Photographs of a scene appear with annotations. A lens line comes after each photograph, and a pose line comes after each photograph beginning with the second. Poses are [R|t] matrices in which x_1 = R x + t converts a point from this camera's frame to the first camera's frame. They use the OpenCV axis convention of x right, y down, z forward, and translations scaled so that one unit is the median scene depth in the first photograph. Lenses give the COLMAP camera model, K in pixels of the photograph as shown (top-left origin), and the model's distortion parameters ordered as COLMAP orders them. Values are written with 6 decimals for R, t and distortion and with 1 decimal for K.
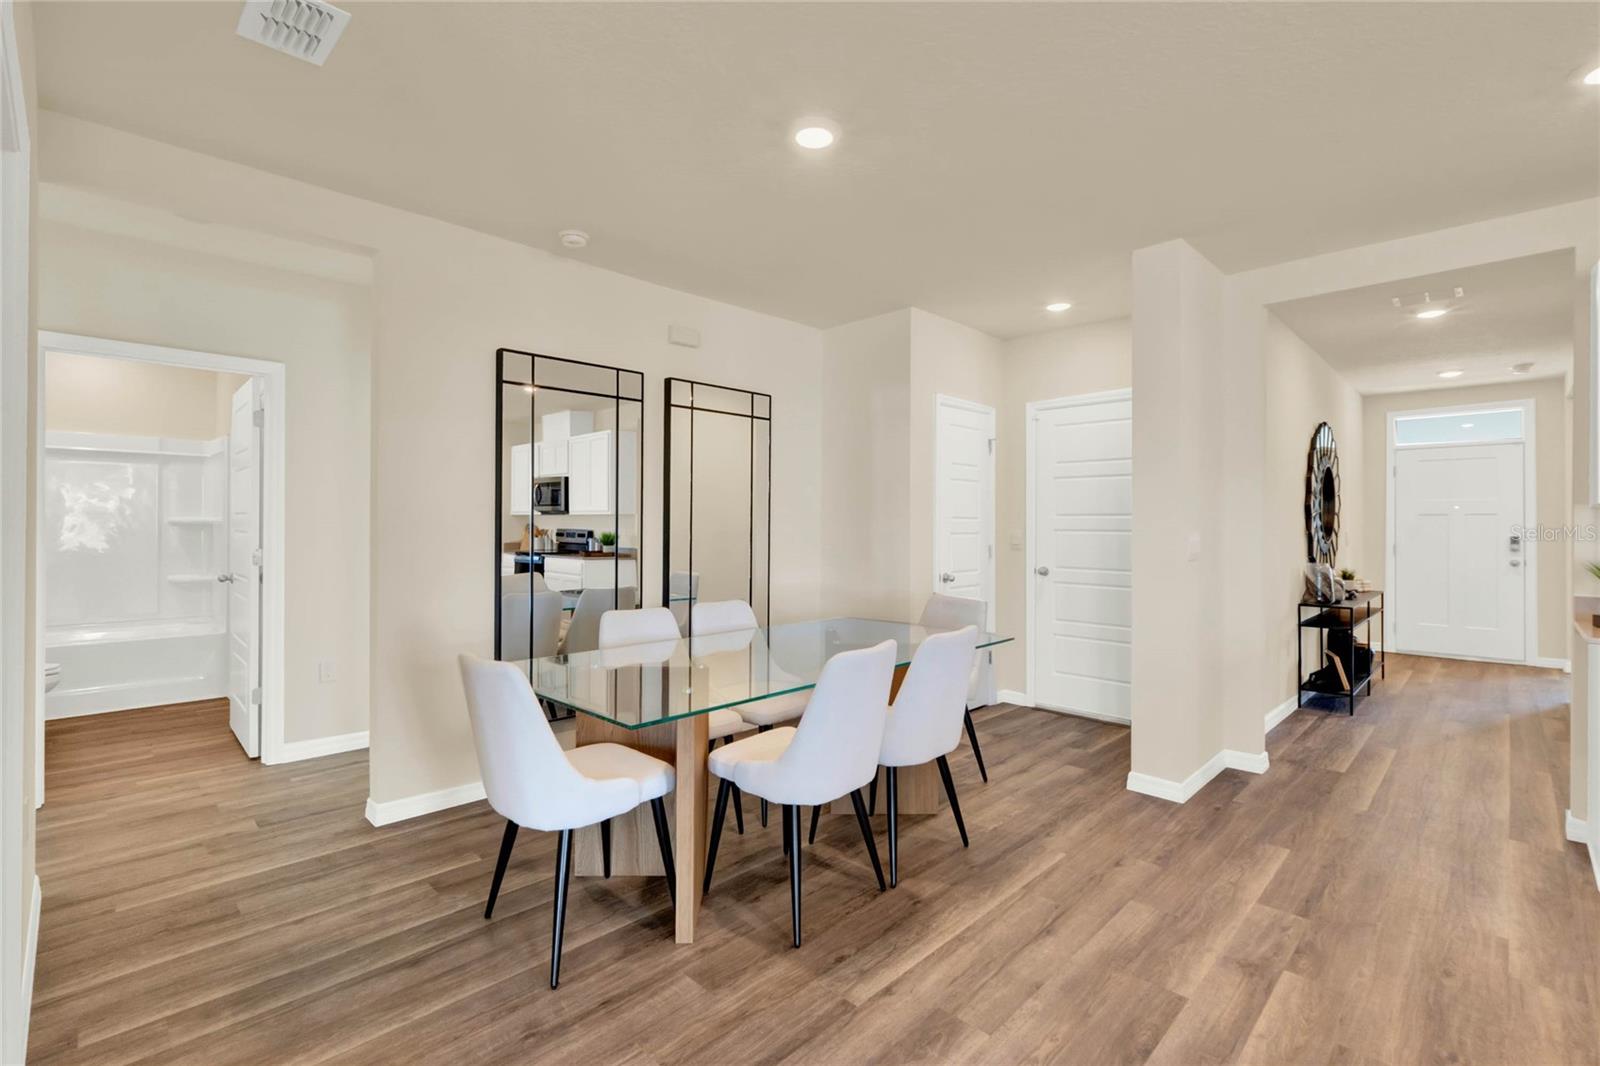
lens RADIAL K [[700.3, 0, 805.6], [0, 700.3, 523.6], [0, 0, 1]] dist [-0.001239, -0.000370]
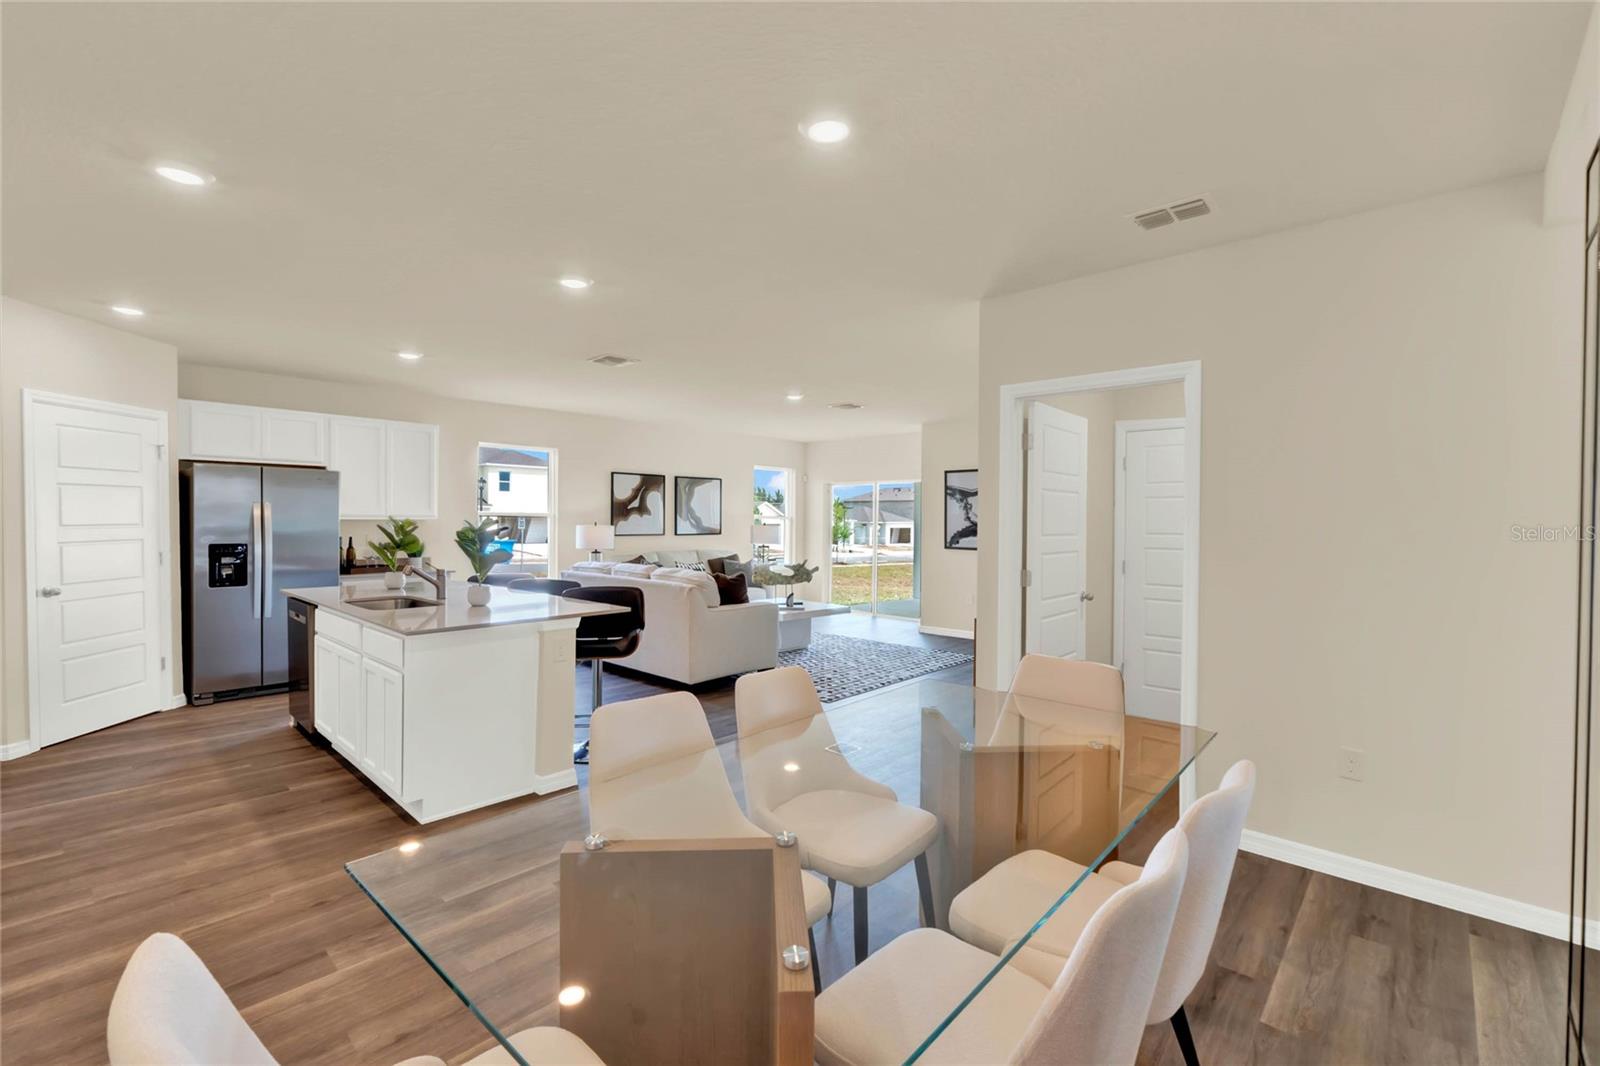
lens RADIAL K [[700.3, 0, 805.1], [0, 700.3, 530.7], [0, 0, 1]] dist [-0.001239, -0.000370]
pose [[-0.999680, -0.014506, -0.020704, 0.041363], [-0.014794, 0.999795, 0.013833, -0.032444], [0.020499, 0.014135, -0.999690, 1.214495]]
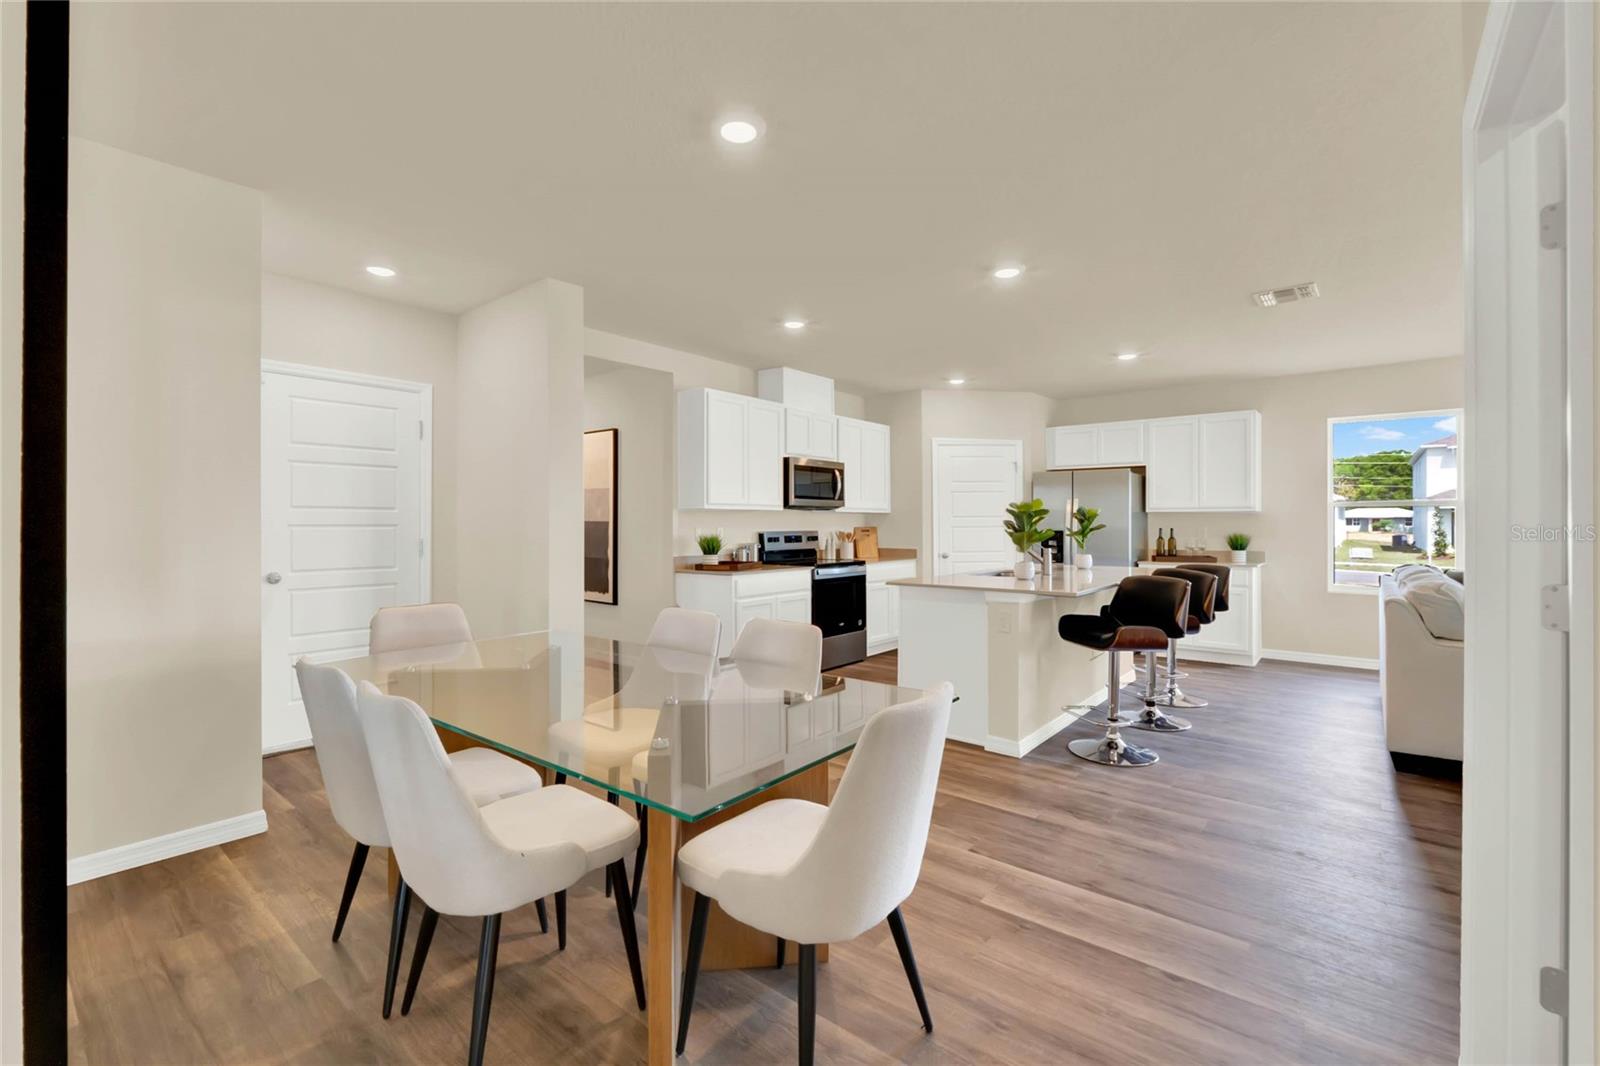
lens RADIAL K [[679.4, 0, 800.2], [0, 679.4, 531.0], [0, 0, 1]] dist [-0.001604, 0.000325]
pose [[-0.077006, -0.014909, 0.996919, -0.593919], [-0.002690, 0.999888, 0.014745, 0.005343], [-0.997027, -0.001546, -0.077037, 0.612978]]
